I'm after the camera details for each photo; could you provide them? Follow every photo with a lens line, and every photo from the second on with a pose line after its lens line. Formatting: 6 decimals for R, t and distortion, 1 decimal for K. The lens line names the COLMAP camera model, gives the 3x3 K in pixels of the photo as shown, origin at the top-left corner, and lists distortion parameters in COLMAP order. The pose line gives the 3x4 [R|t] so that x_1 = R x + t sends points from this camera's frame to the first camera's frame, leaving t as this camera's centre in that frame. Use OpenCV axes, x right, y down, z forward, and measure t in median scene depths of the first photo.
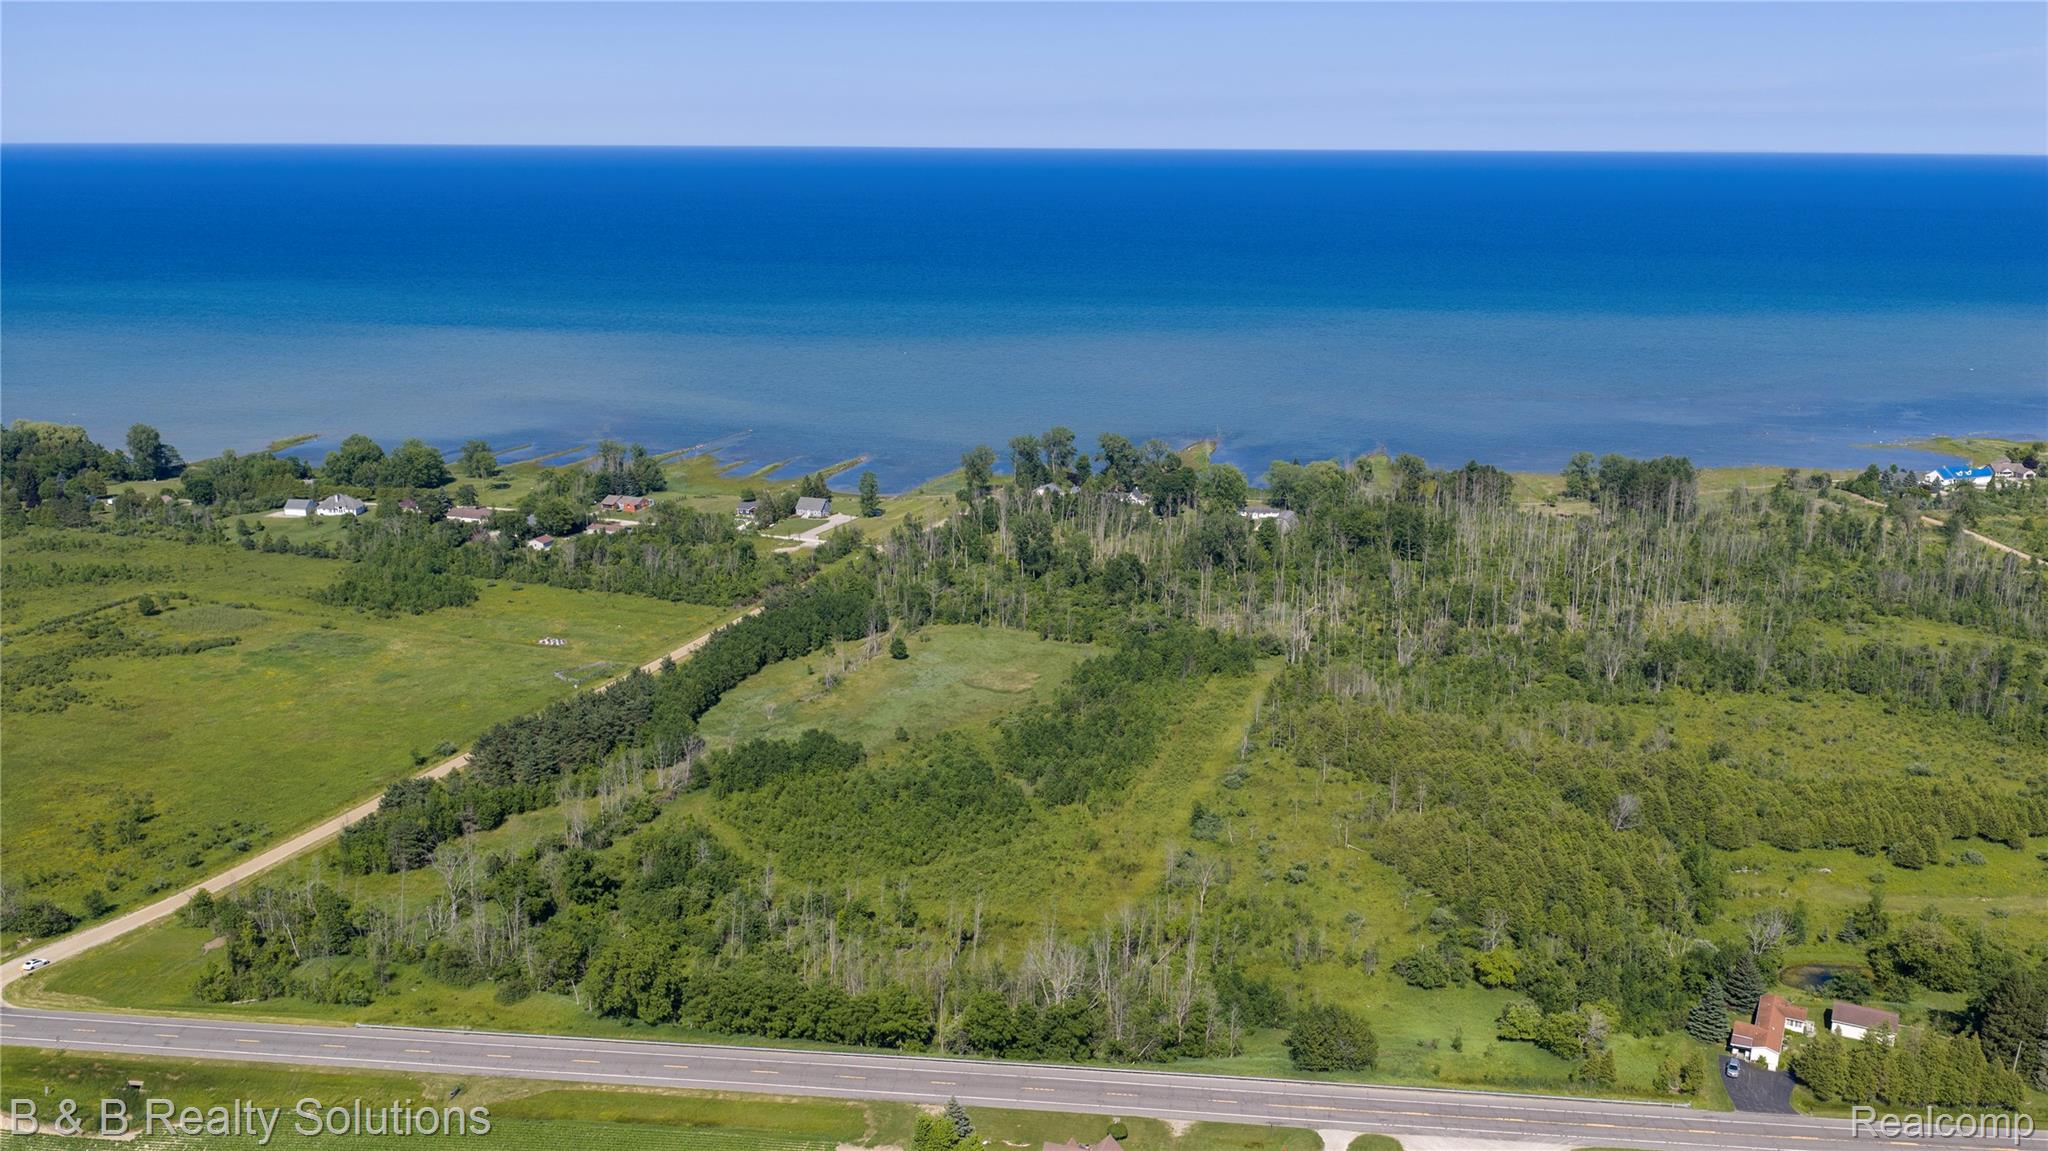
lens RADIAL K [[1691.9, 0, 1024.0], [0, 1691.9, 575.5], [0, 0, 1]] dist [0.029893, -0.065632]
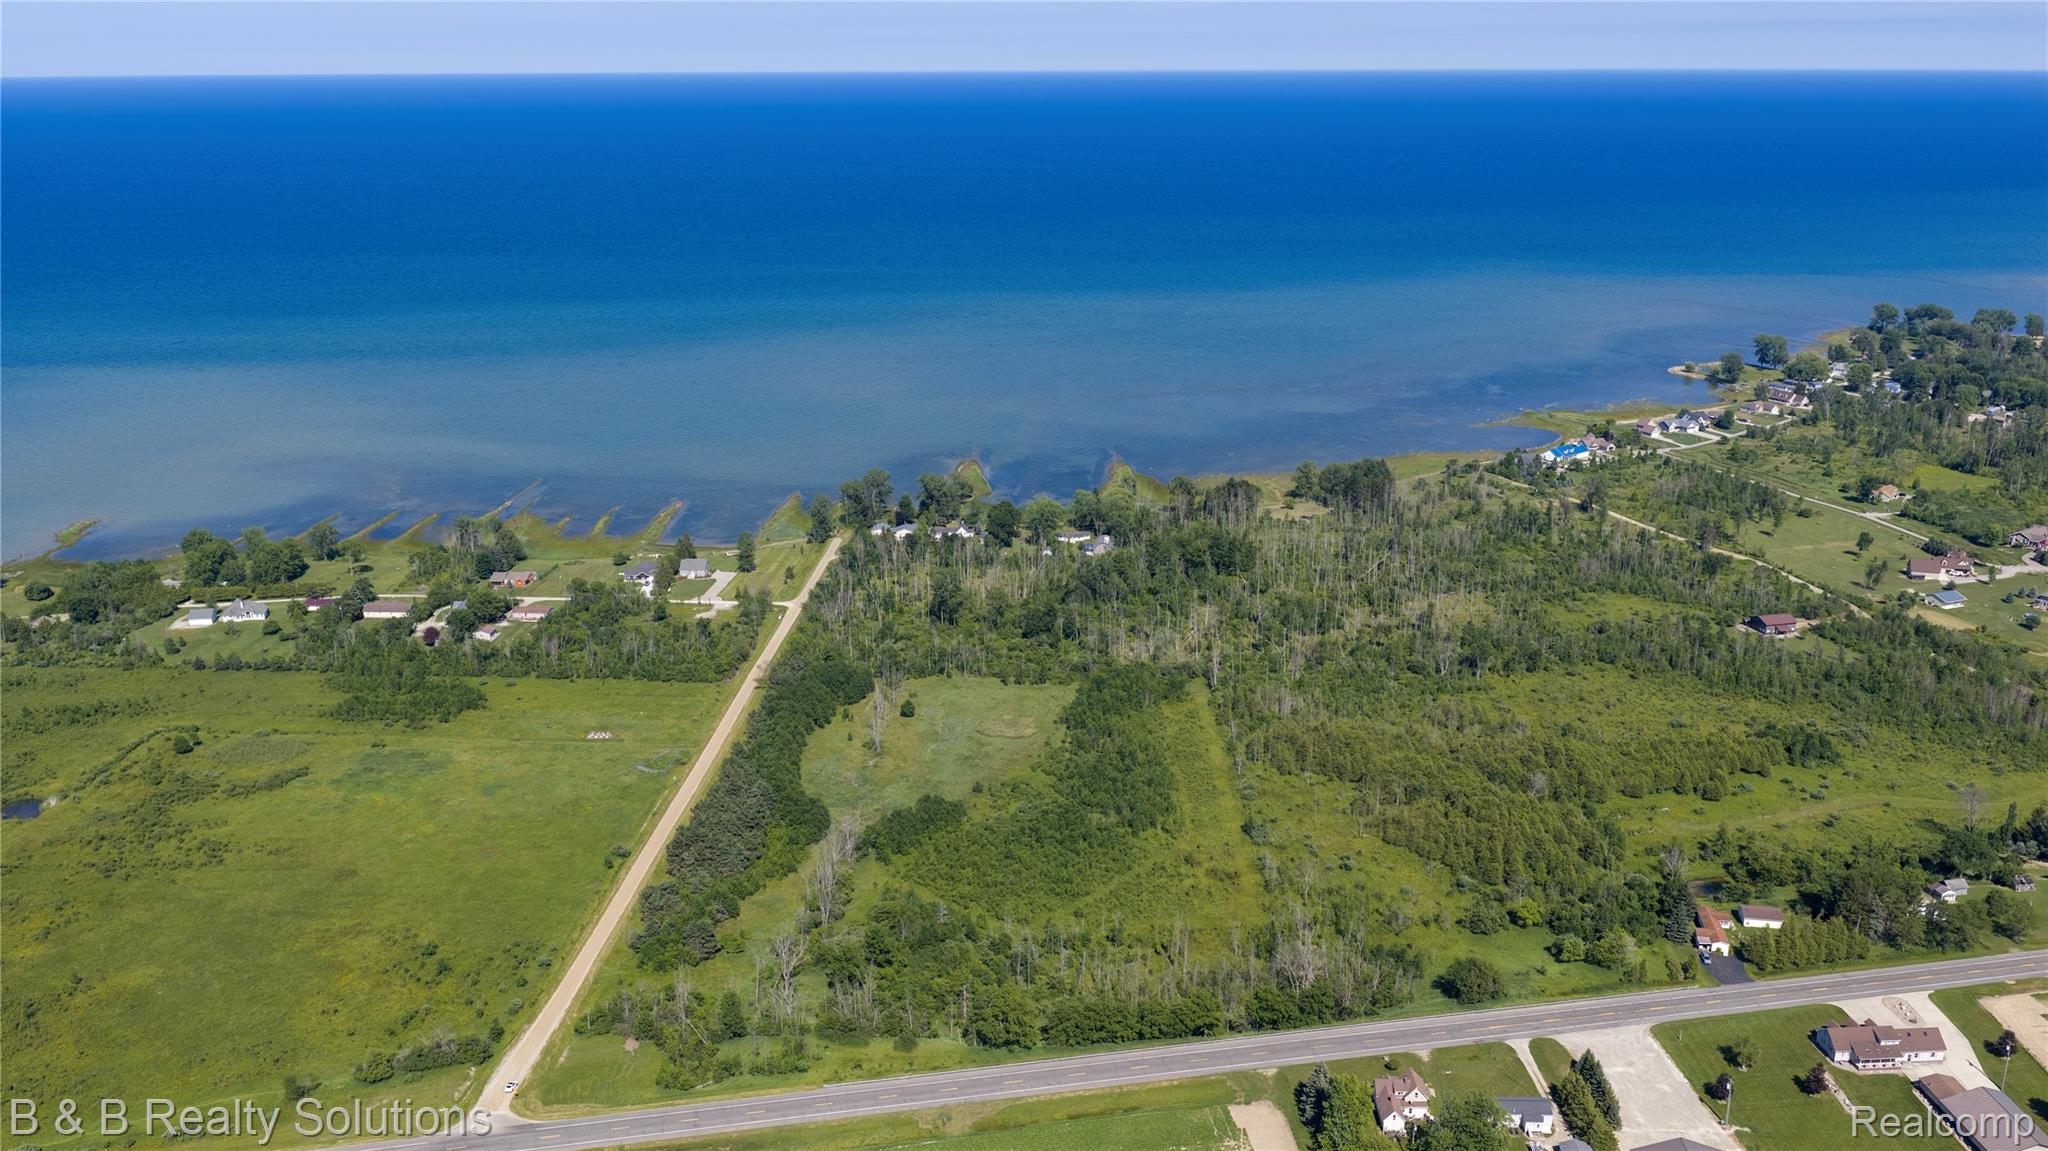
lens RADIAL K [[1691.9, 0, 1024.0], [0, 1691.9, 575.5], [0, 0, 1]] dist [0.029893, -0.065632]
pose [[0.955165, -0.094327, 0.280646, -0.347618], [0.082093, 0.995103, 0.055059, -0.118716], [-0.284465, -0.029552, 0.958231, -0.190407]]
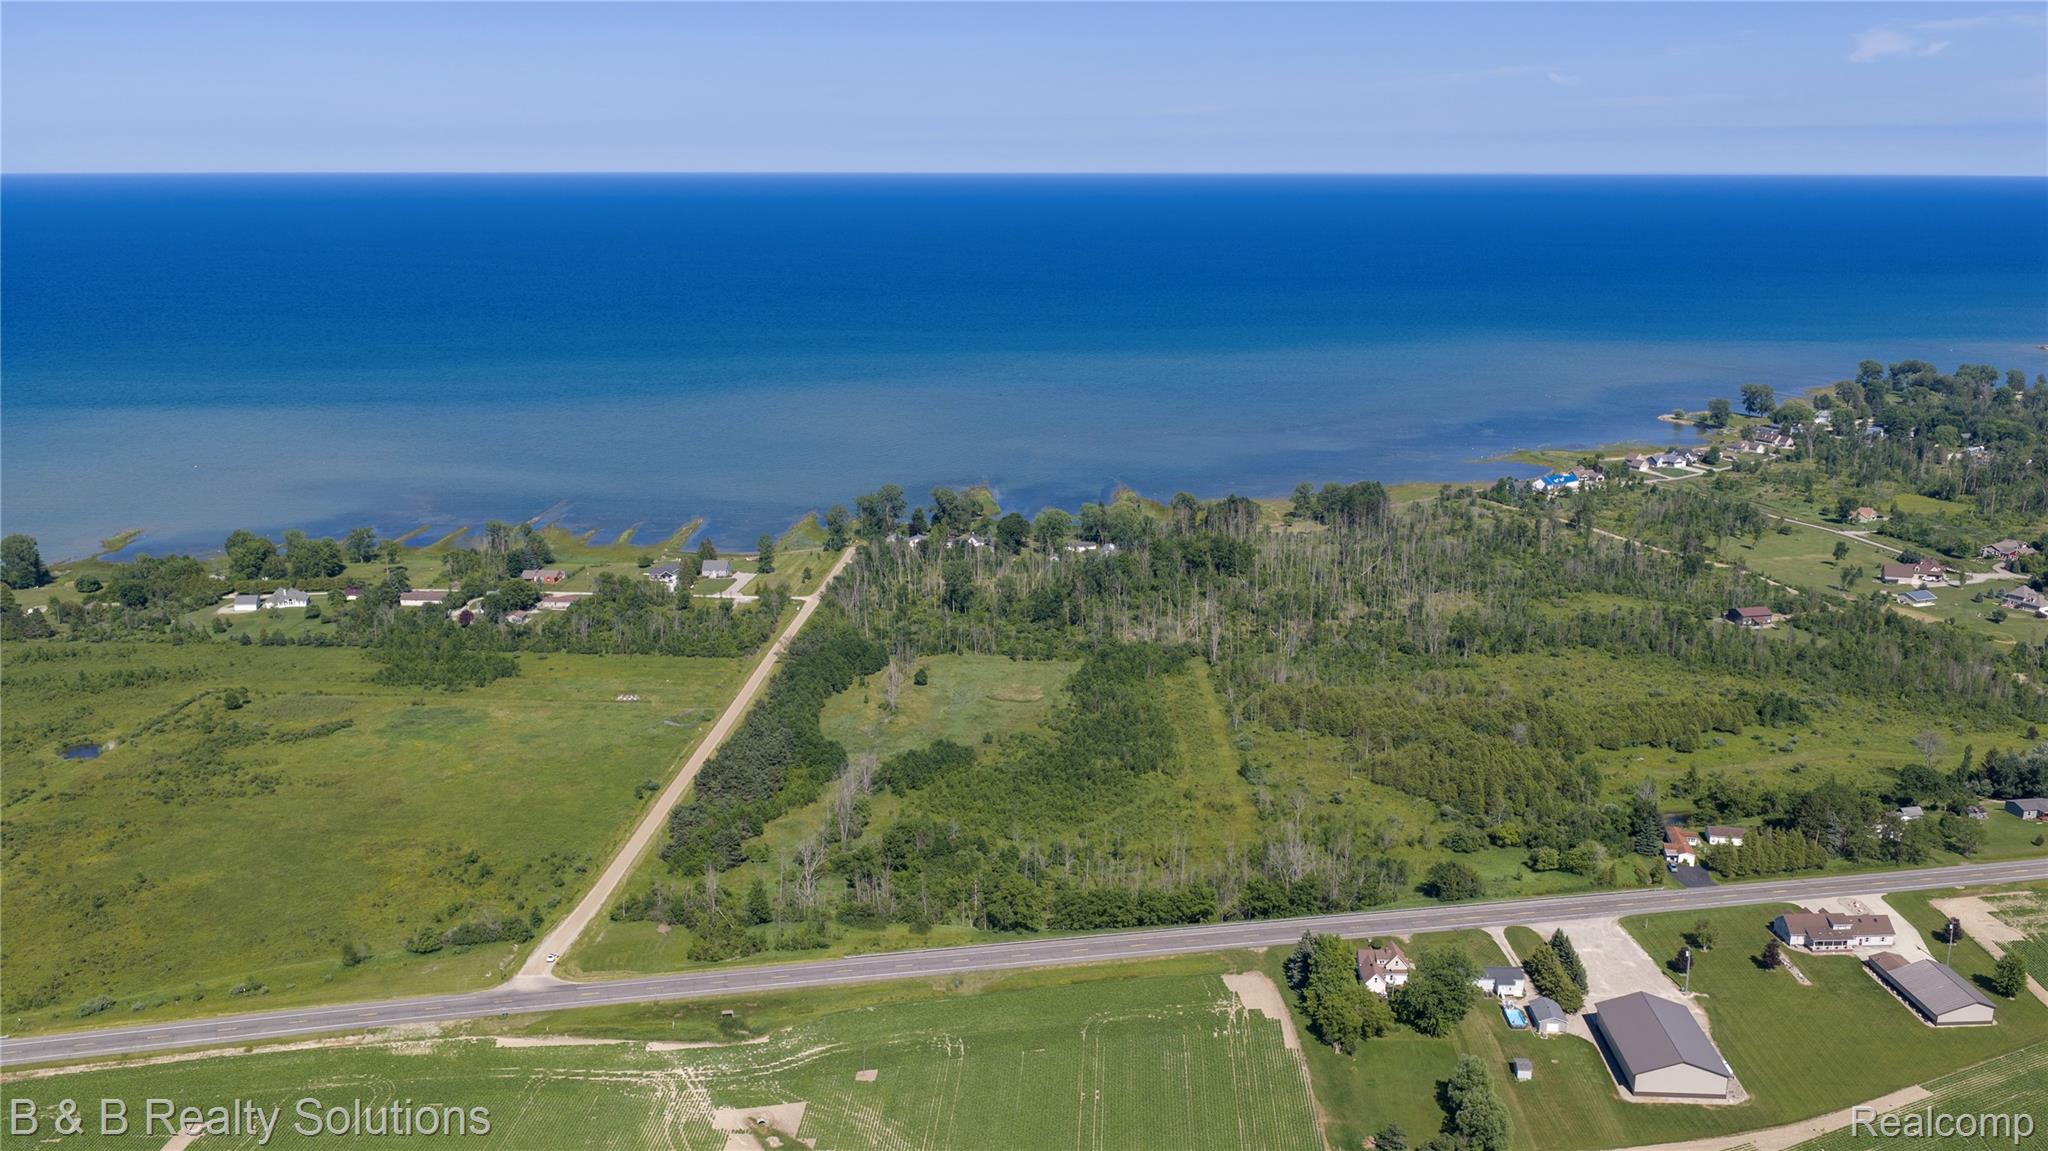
lens RADIAL K [[1691.9, 0, 1024.0], [0, 1691.9, 575.5], [0, 0, 1]] dist [0.029893, -0.065632]
pose [[0.956795, -0.072834, 0.281494, -0.376422], [0.076329, 0.997082, -0.001458, -0.026583], [-0.280567, 0.022881, 0.959562, -0.256859]]
